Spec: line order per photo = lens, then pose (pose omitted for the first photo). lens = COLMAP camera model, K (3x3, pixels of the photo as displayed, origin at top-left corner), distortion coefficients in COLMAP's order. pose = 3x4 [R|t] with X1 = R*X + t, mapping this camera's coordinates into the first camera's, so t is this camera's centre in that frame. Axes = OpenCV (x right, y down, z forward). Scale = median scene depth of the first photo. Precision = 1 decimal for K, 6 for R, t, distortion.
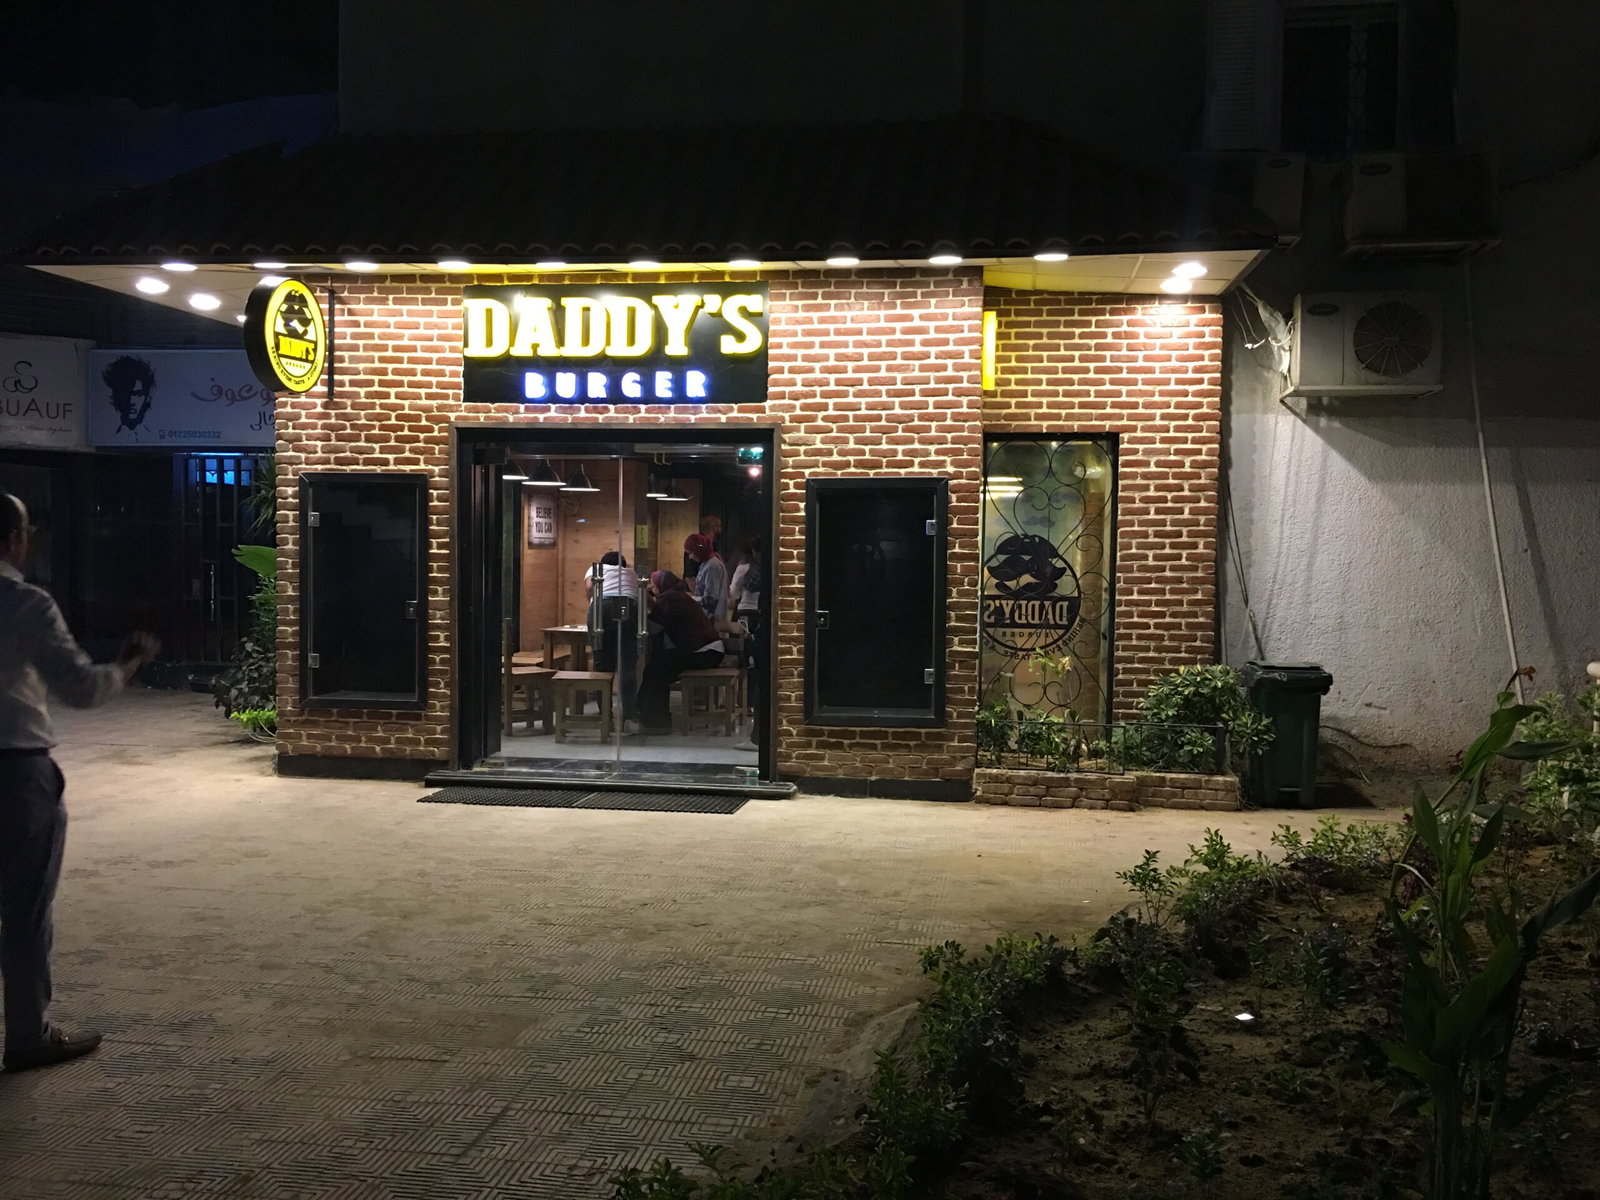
lens RADIAL K [[1355.9, 0, 808.2], [0, 1355.9, 596.1], [0, 0, 1]] dist [0.075167, -0.079411]
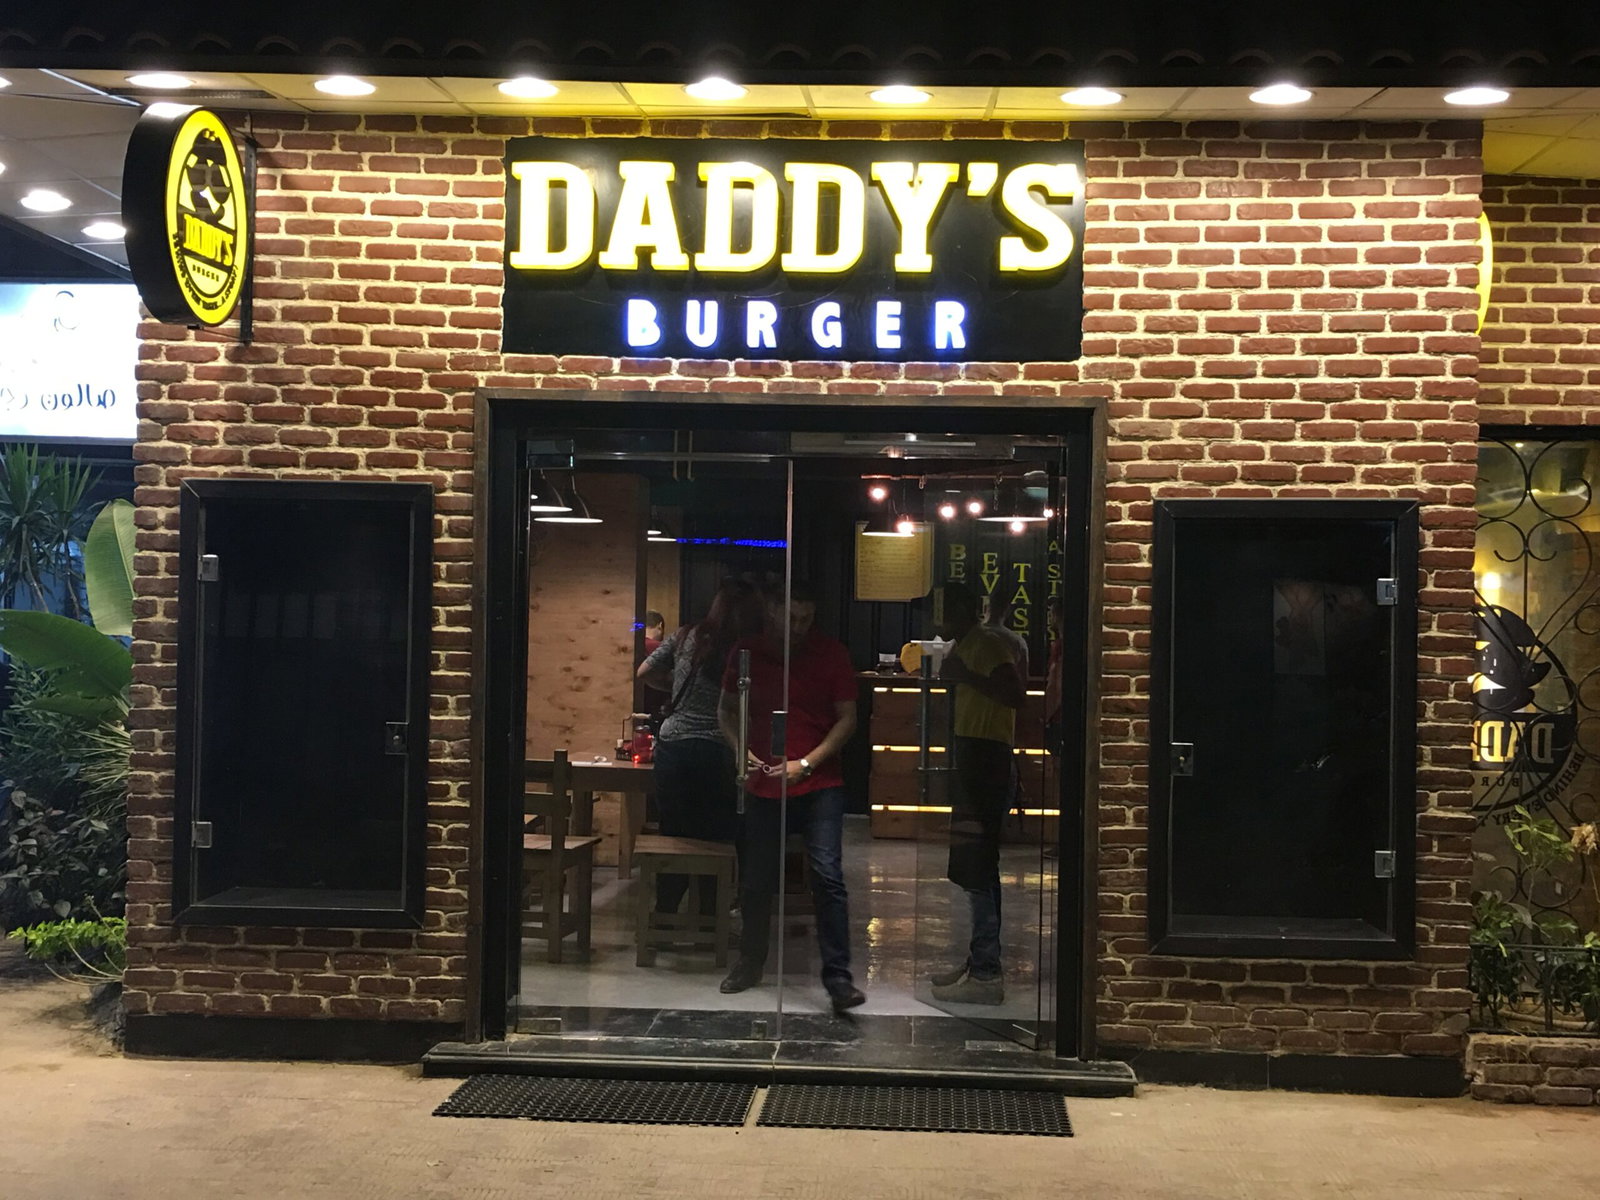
lens RADIAL K [[1897.1, 0, 810.9], [0, 1897.1, 609.1], [0, 0, 1]] dist [0.059337, 0.000000]
pose [[0.995037, 0.006517, 0.099287, -0.208557], [-0.002770, 0.999280, -0.037829, -0.013106], [-0.099462, 0.037367, 0.994339, 0.248278]]
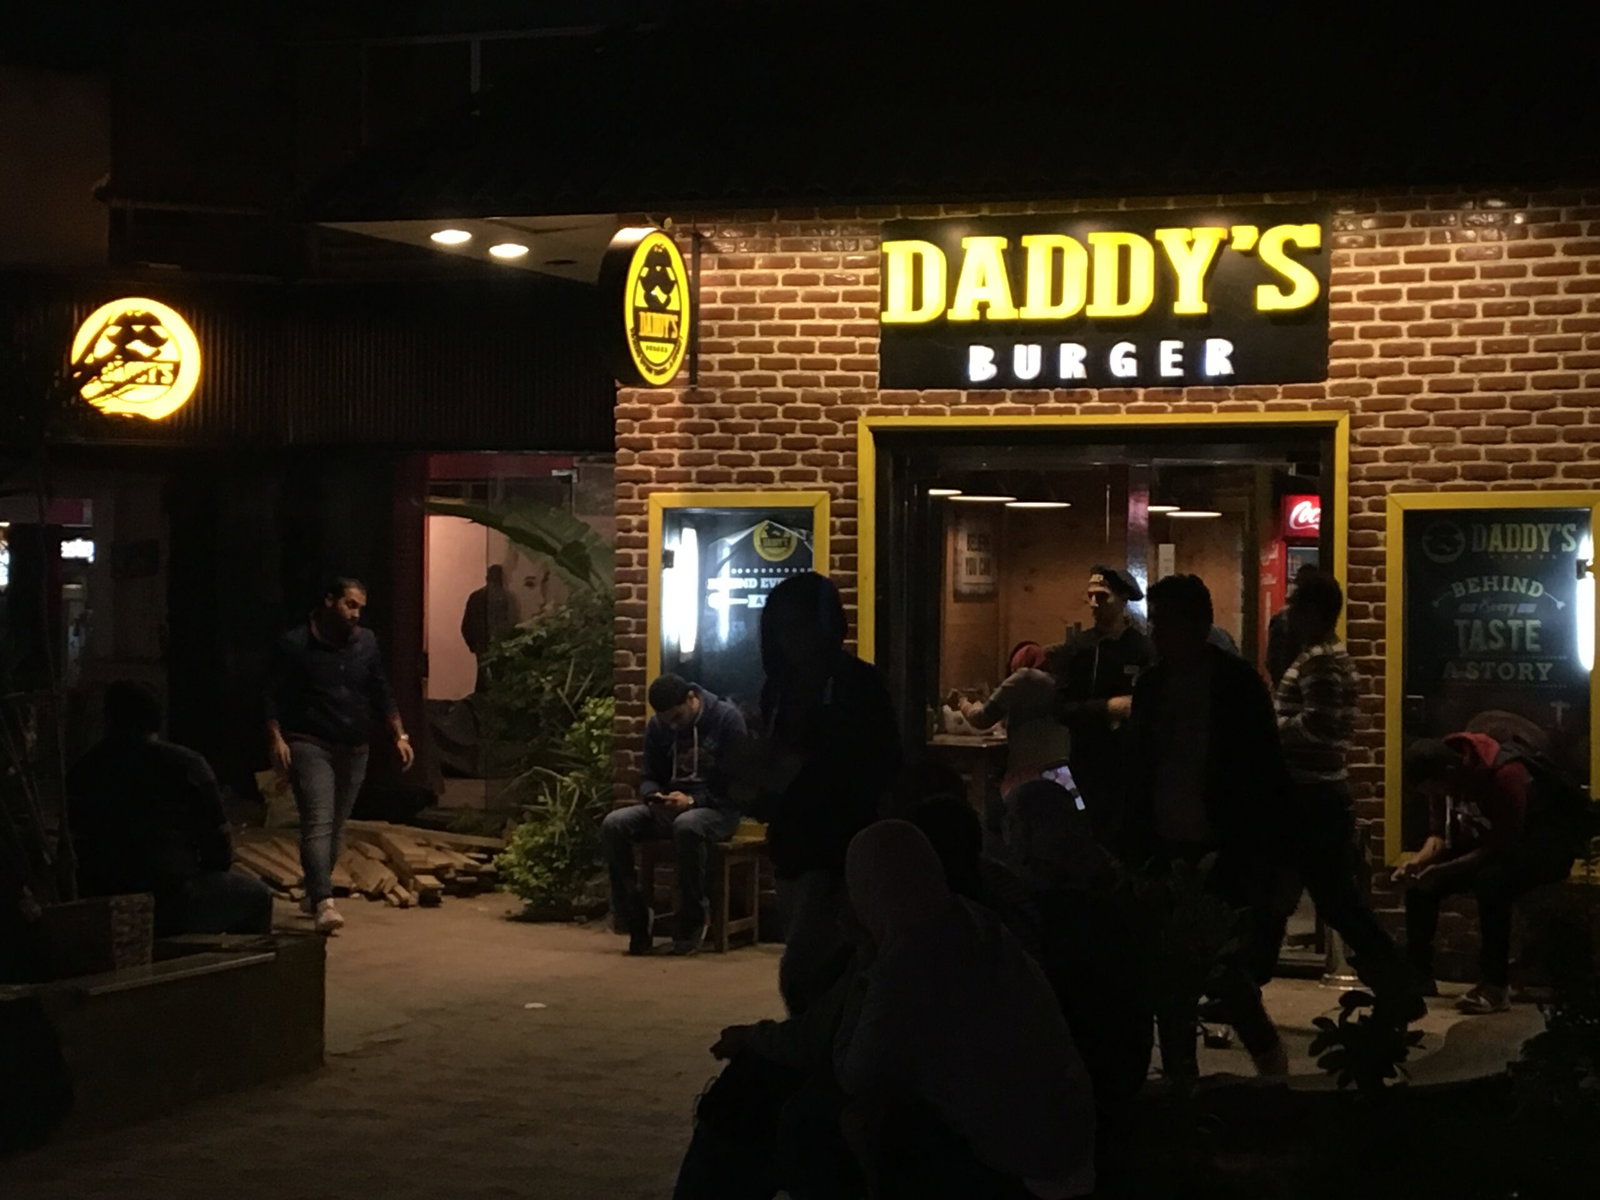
lens RADIAL K [[3063.6, 0, 752.5], [0, 3063.6, 560.4], [0, 0, 1]] dist [0.082759, 0.000000]
pose [[0.969152, -0.005585, -0.246399, 0.065731], [-0.006202, 0.998874, -0.047032, 0.016947], [0.246385, 0.047110, 0.968027, -0.511550]]
